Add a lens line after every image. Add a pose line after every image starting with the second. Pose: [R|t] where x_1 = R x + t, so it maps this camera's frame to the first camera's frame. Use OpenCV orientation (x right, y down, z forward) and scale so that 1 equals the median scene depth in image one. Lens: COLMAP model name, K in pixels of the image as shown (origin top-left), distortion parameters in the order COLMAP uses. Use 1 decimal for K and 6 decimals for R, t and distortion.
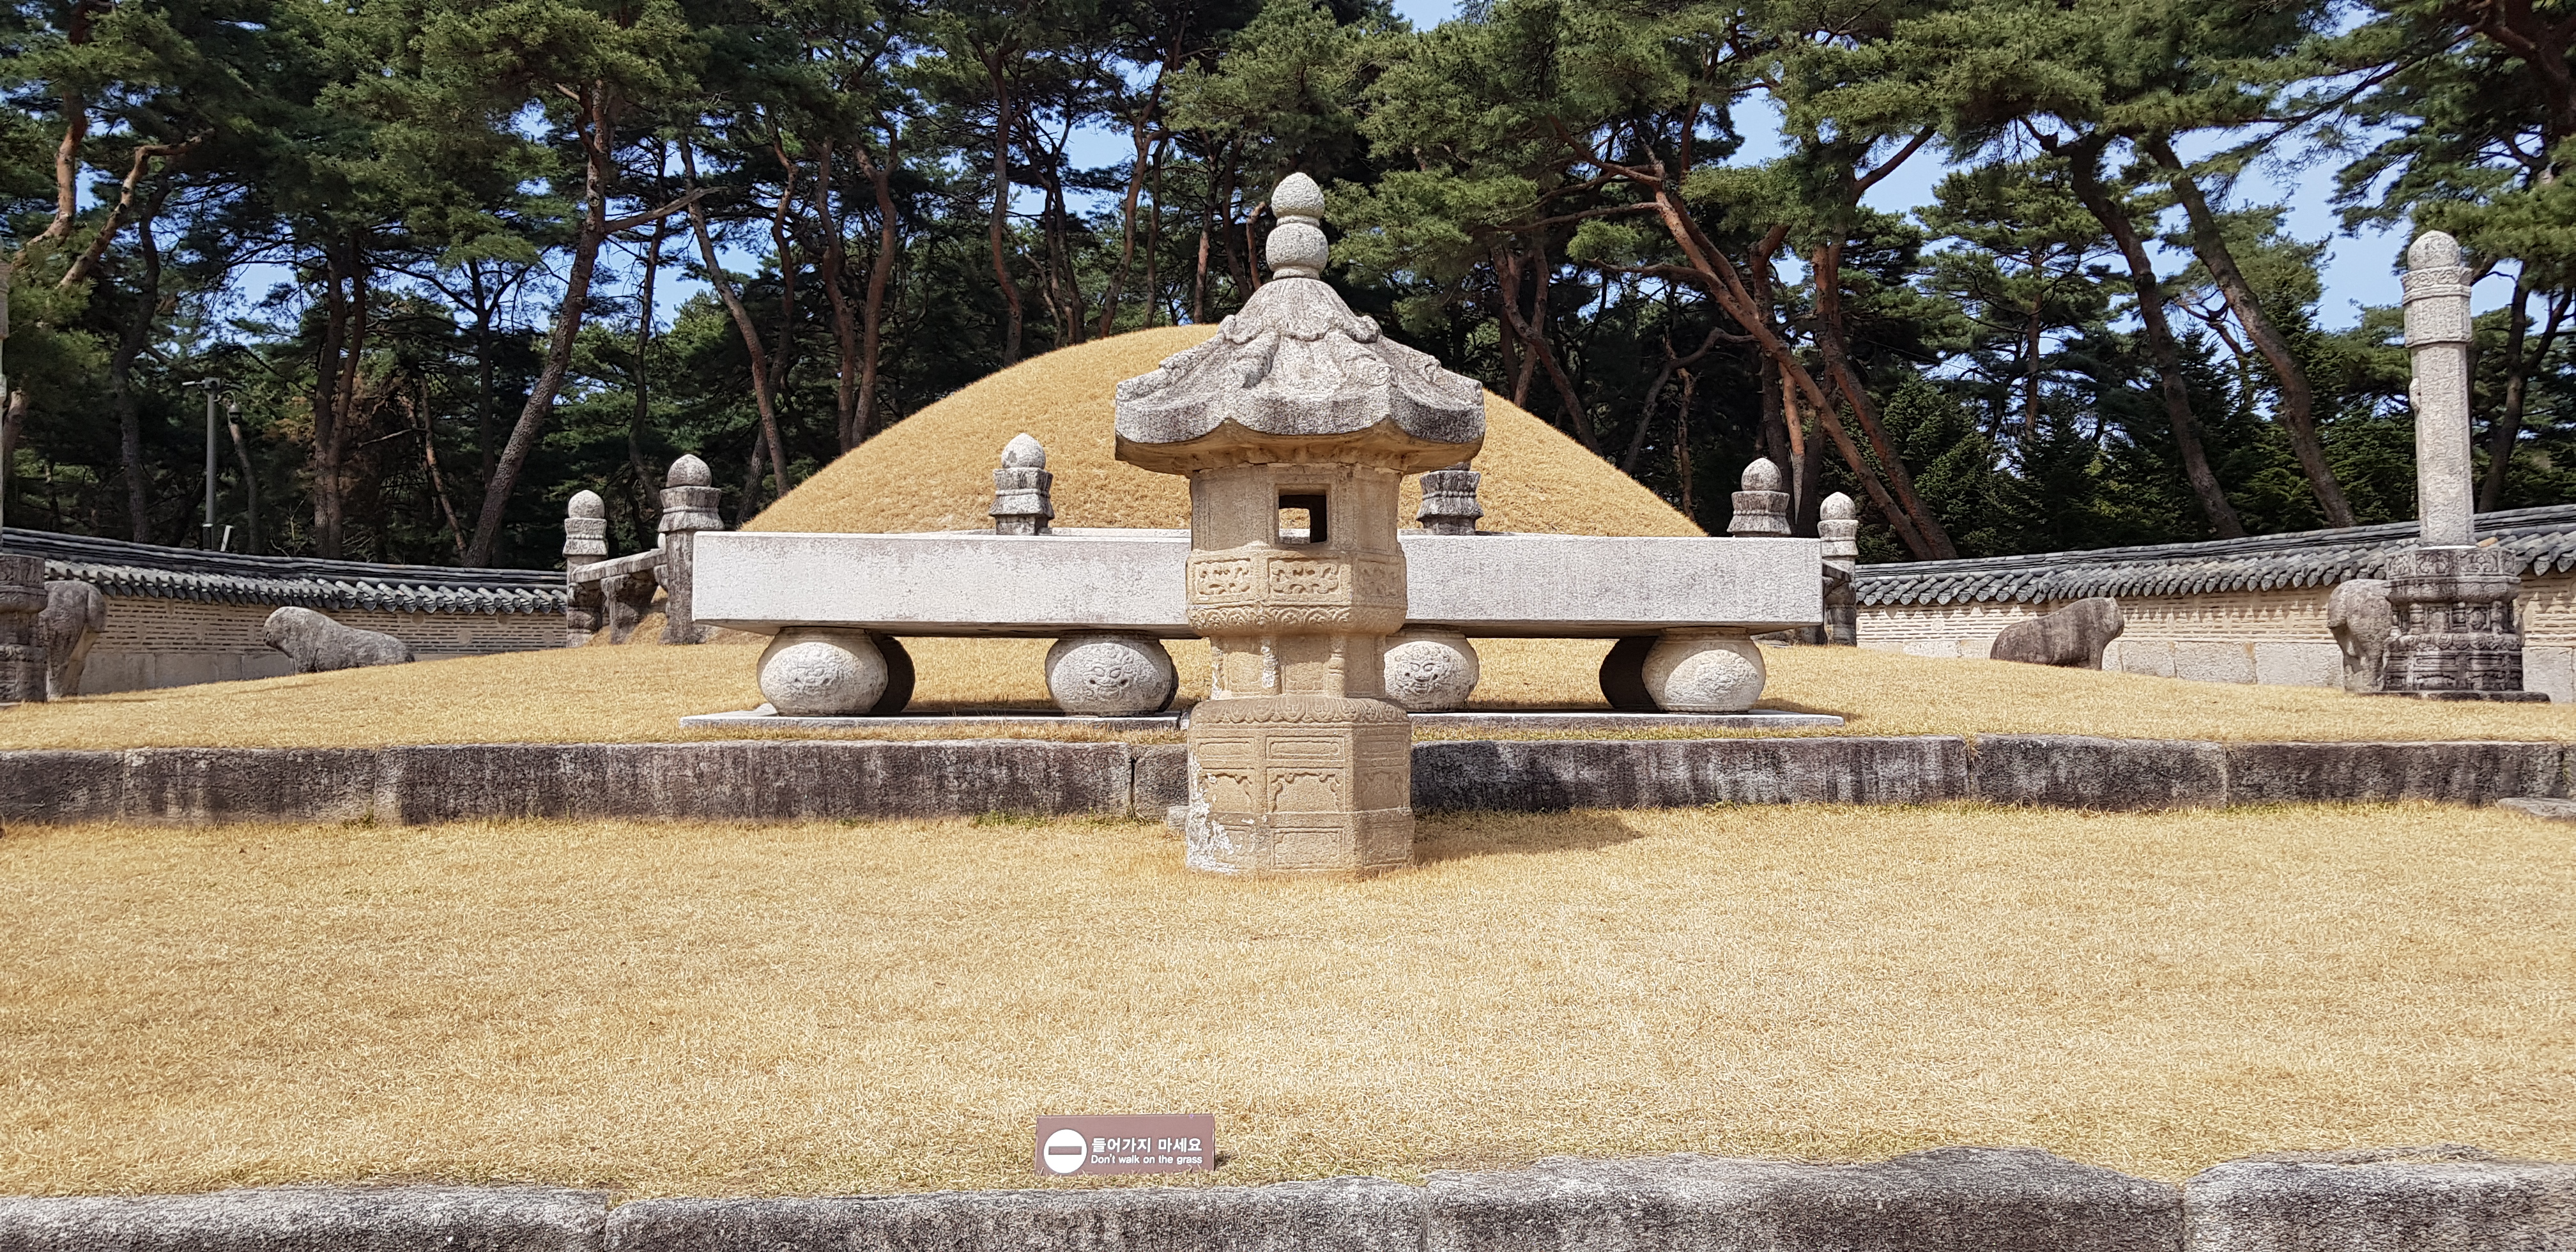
lens RADIAL K [[2016.8, 0, 1288.0], [0, 2016.8, 626.0], [0, 0, 1]] dist [0.075324, -0.135742]
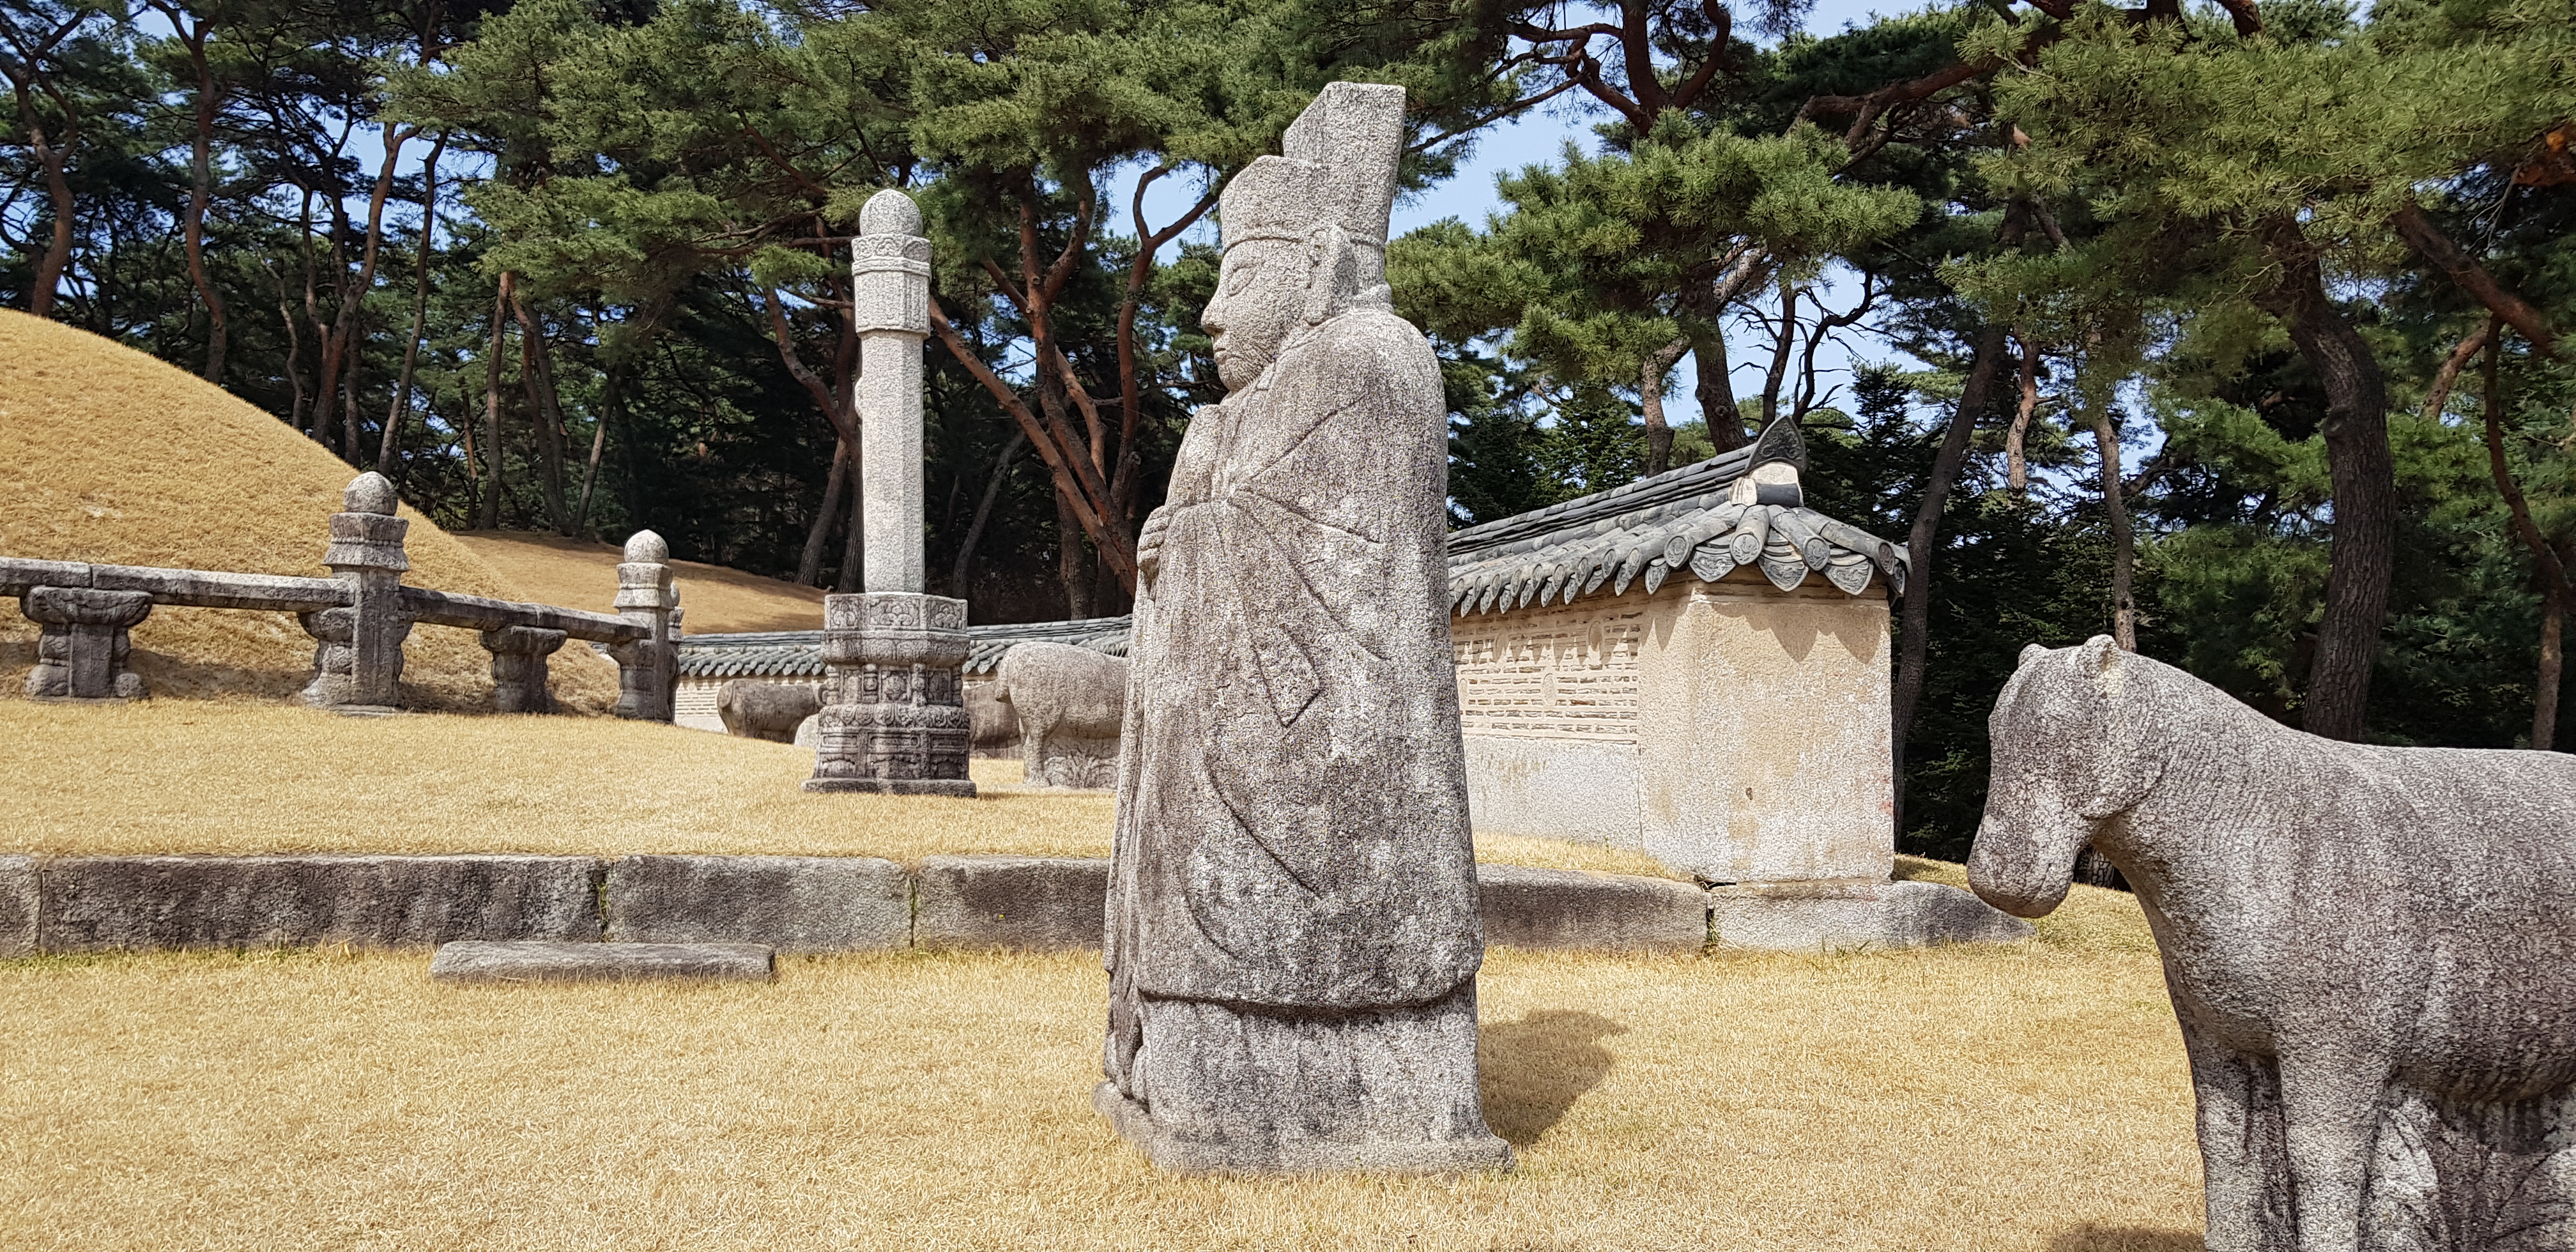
lens RADIAL K [[2016.8, 0, 1288.0], [0, 2016.8, 626.0], [0, 0, 1]] dist [0.075324, -0.135742]
pose [[0.979442, 0.025308, 0.200130, 0.578074], [-0.018029, 0.999111, -0.038110, 0.000291], [-0.200917, 0.033718, 0.979028, 0.218924]]
